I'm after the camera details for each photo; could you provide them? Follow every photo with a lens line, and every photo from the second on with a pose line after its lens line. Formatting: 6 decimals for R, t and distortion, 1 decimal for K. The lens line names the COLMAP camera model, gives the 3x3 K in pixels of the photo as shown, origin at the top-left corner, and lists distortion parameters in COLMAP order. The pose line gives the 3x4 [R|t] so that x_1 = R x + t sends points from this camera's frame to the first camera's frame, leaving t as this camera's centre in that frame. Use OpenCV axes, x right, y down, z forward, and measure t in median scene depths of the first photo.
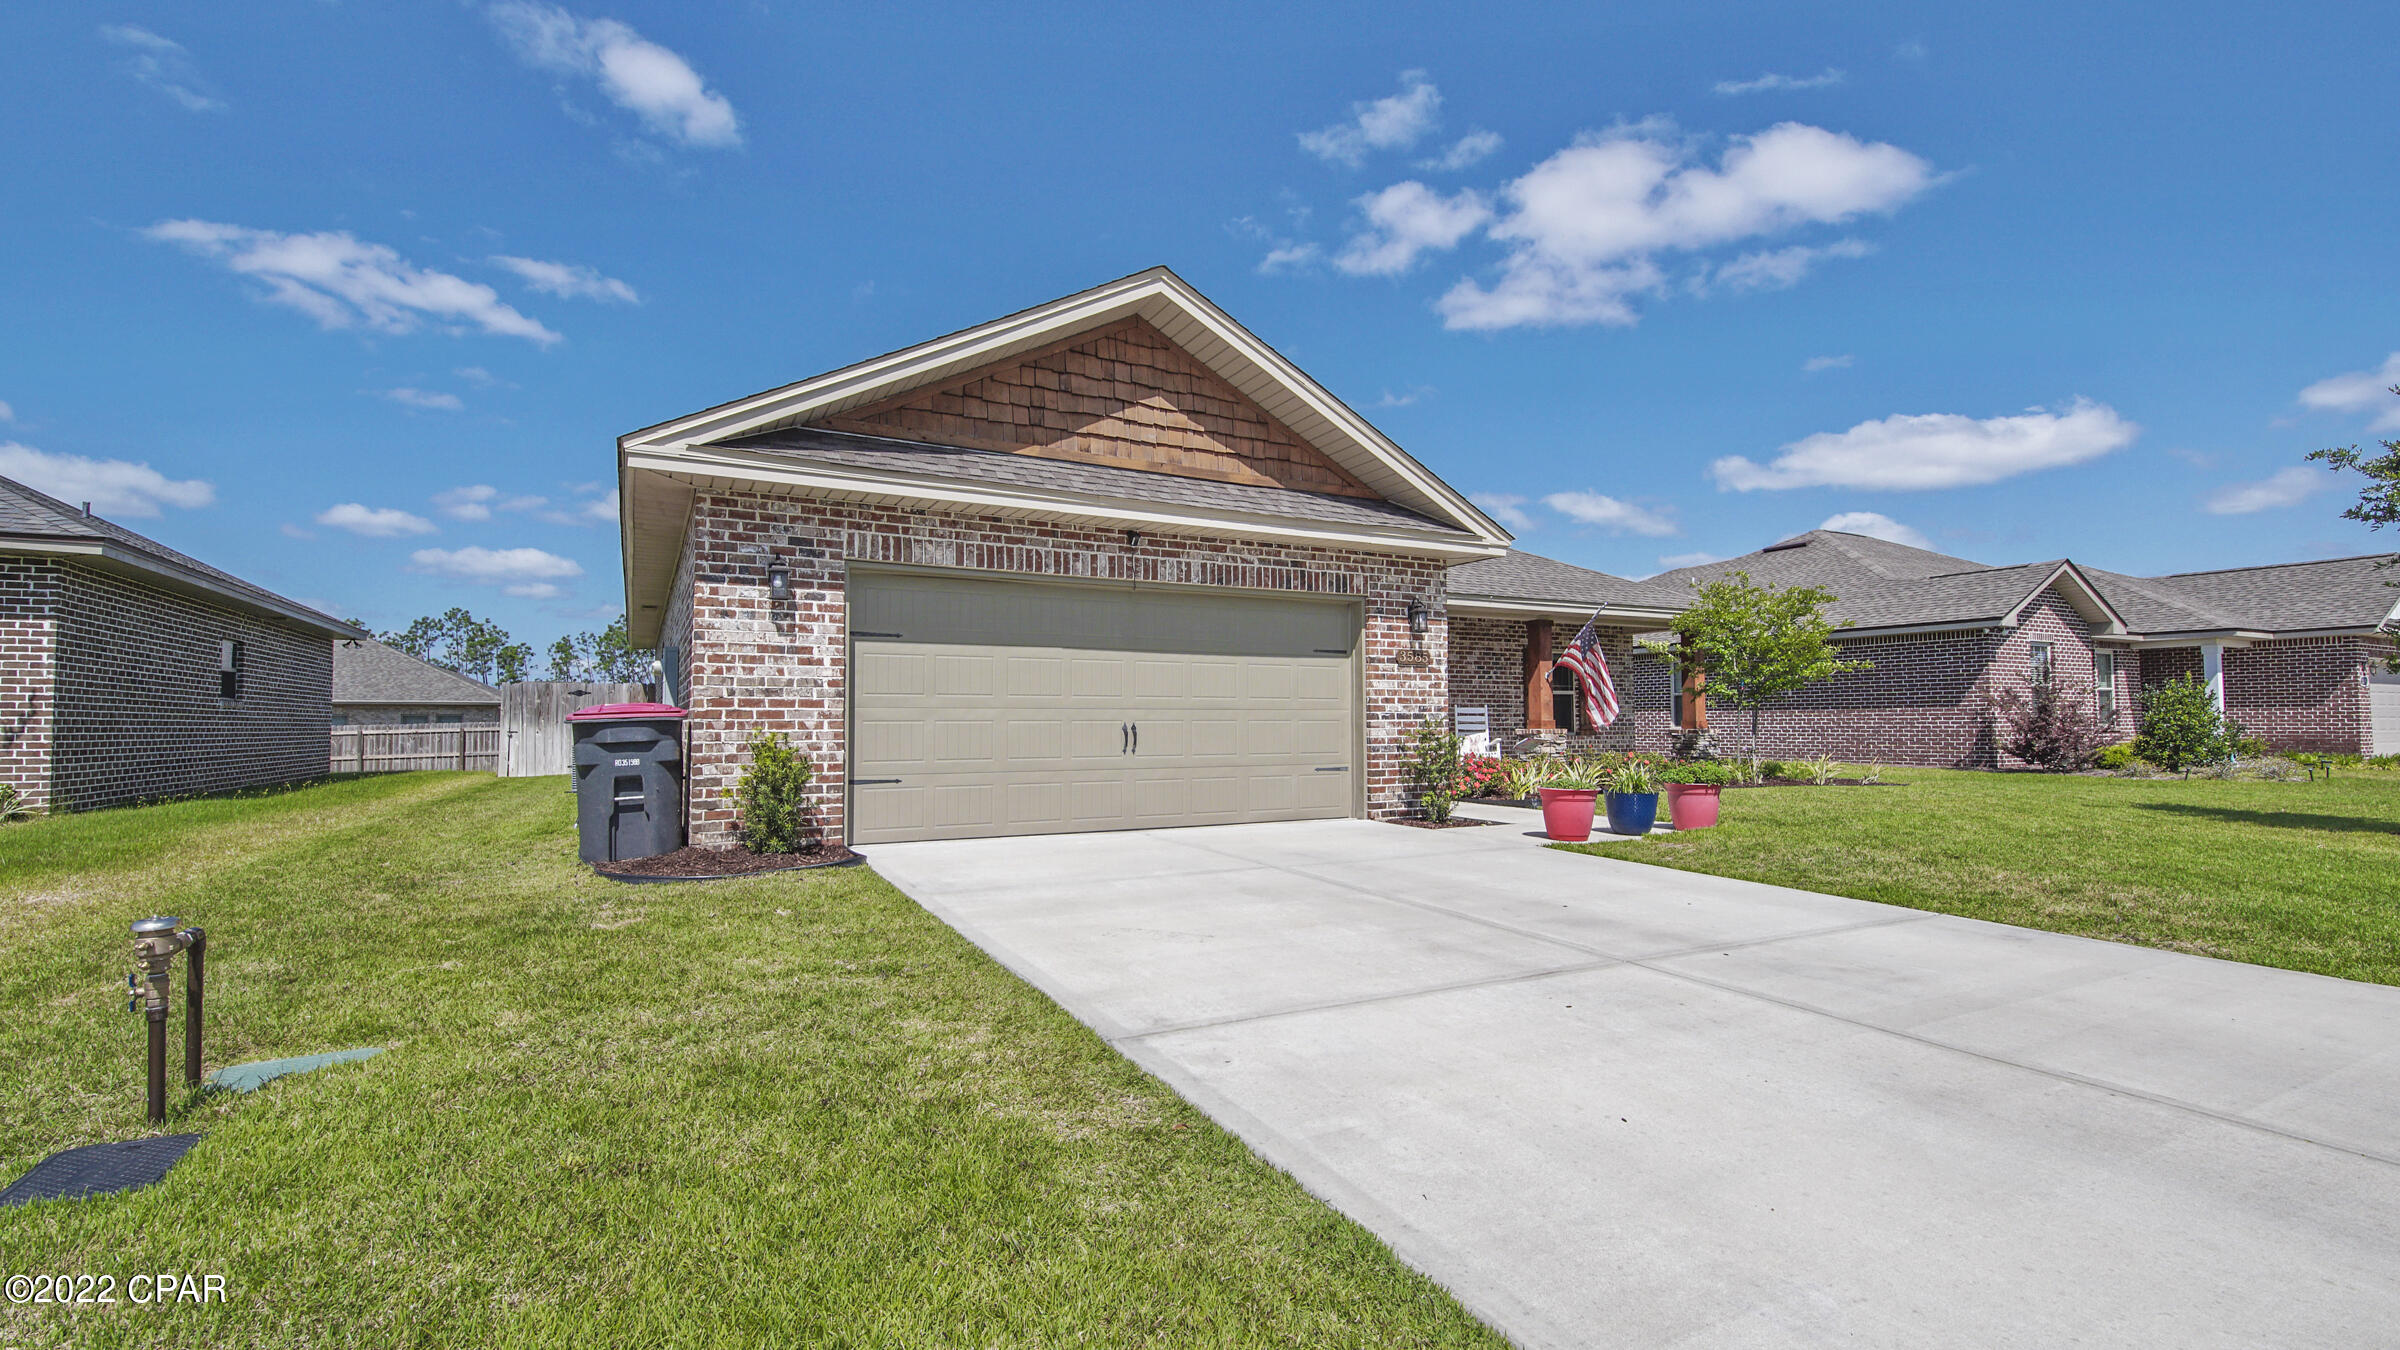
lens RADIAL K [[1044.4, 0, 1197.5], [0, 1044.4, 707.5], [0, 0, 1]] dist [0.027118, -0.016102]
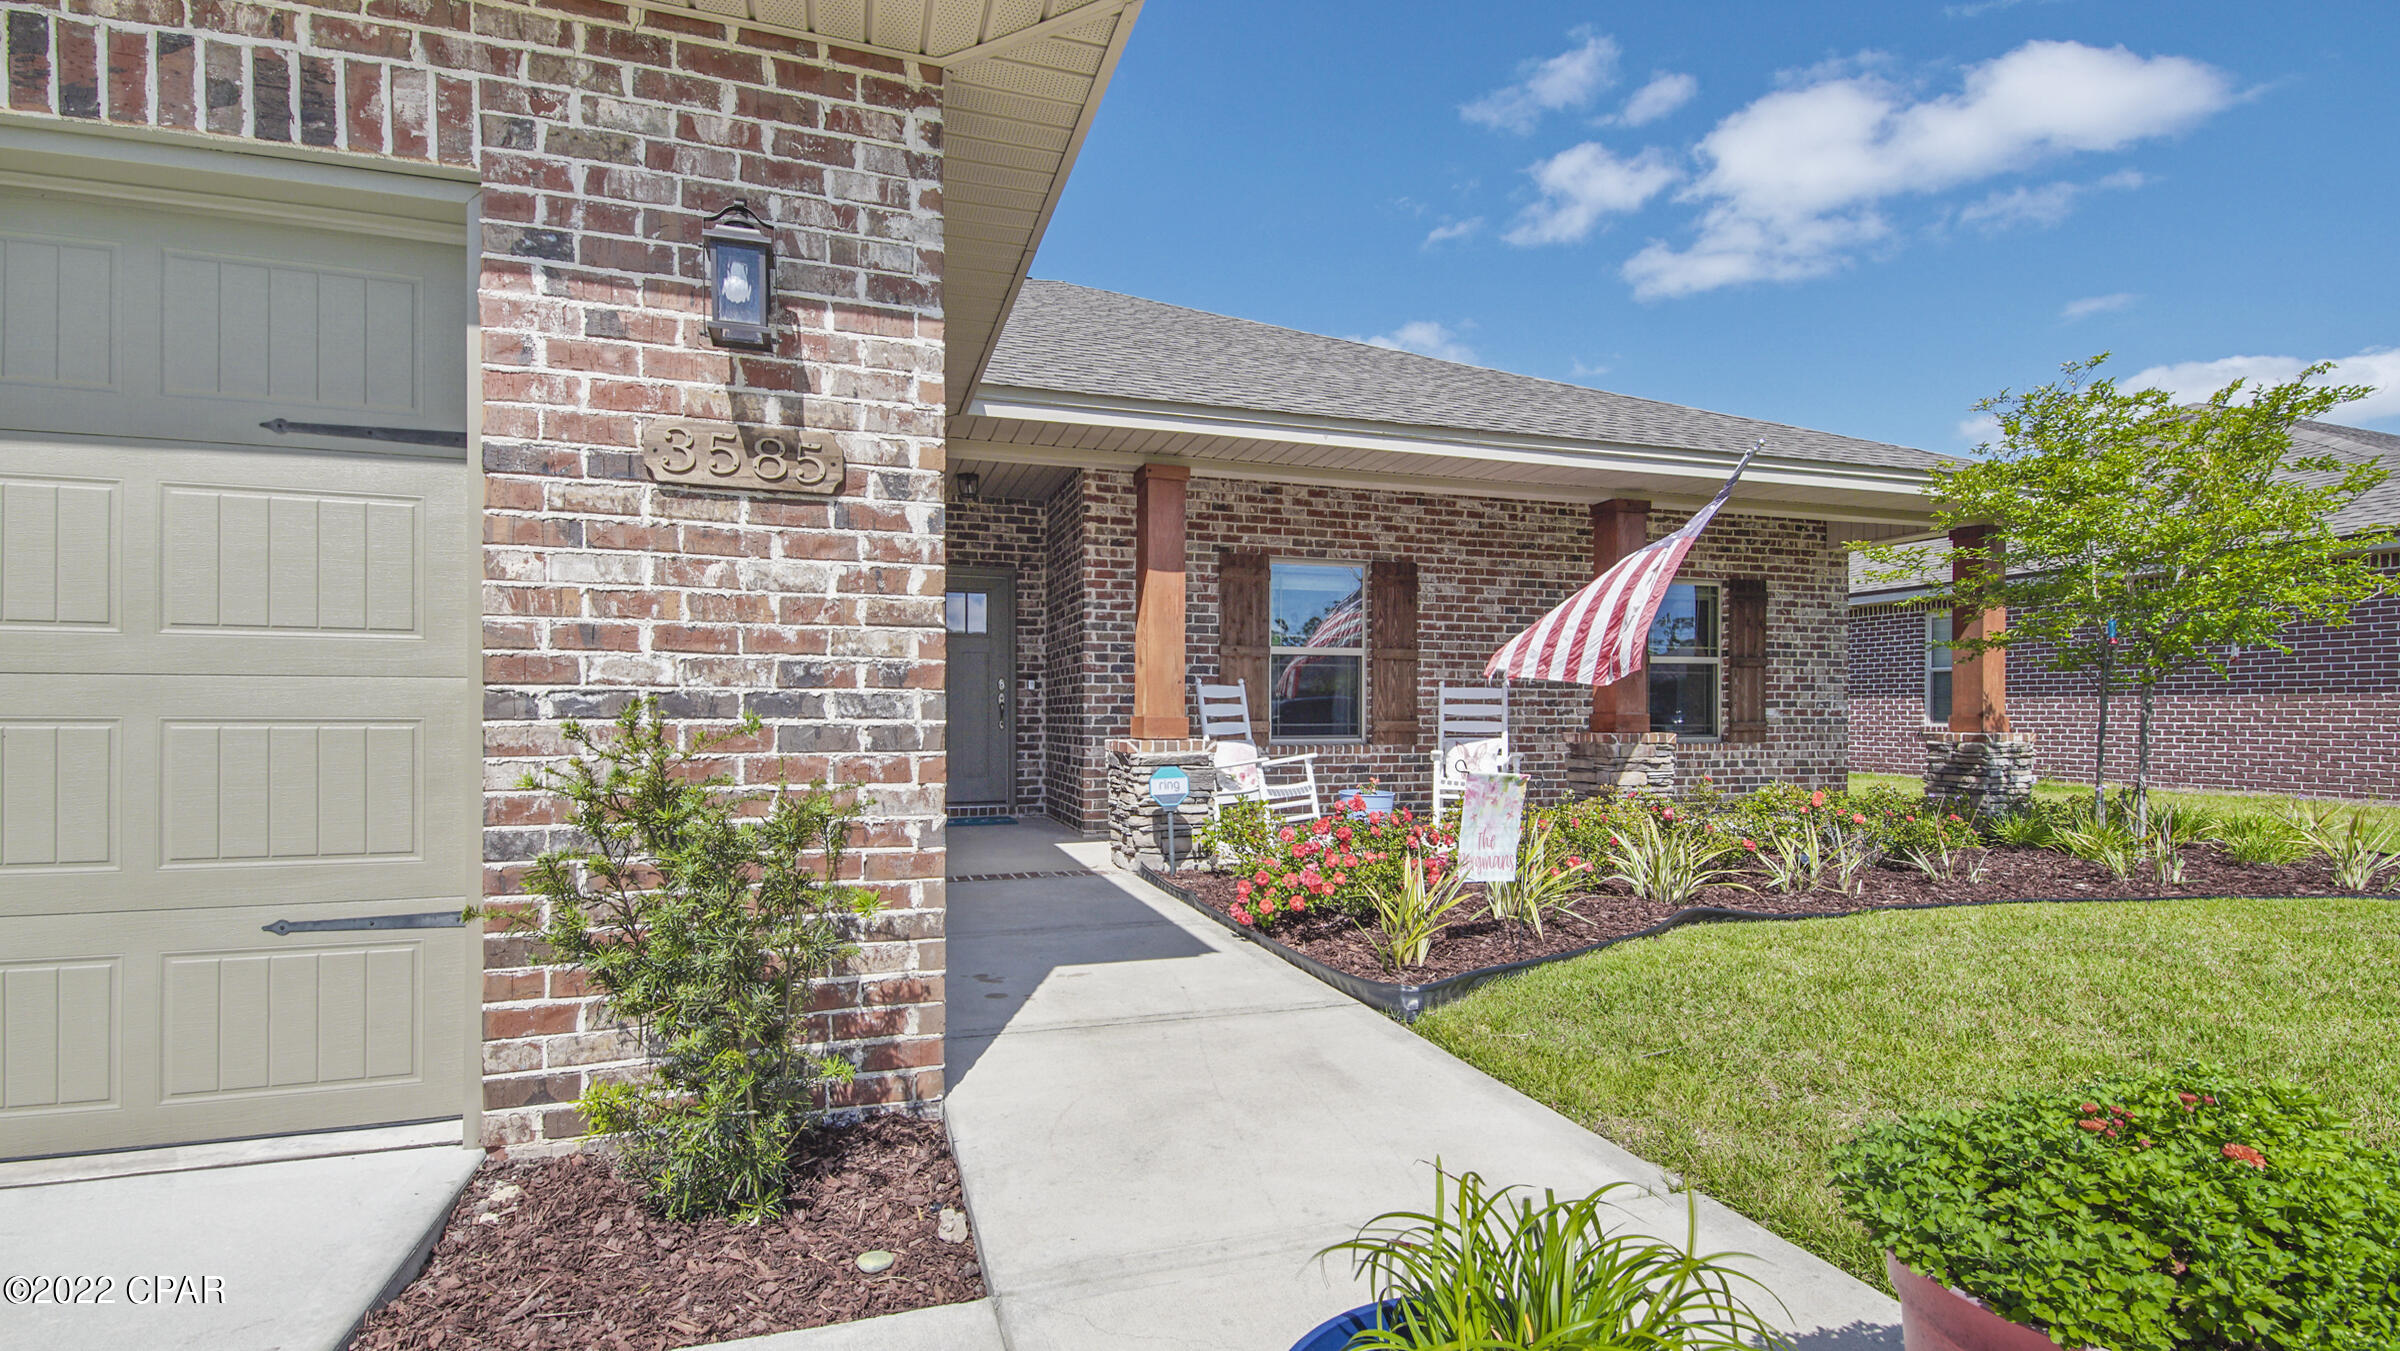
lens RADIAL K [[941.7, 0, 1185.0], [0, 941.7, 712.6], [0, 0, 1]] dist [0.027296, -0.011178]
pose [[0.977583, 0.005806, -0.210469, 0.390886], [-0.002138, 0.999842, 0.017650, 0.006600], [0.210538, -0.016805, 0.977441, 0.902470]]
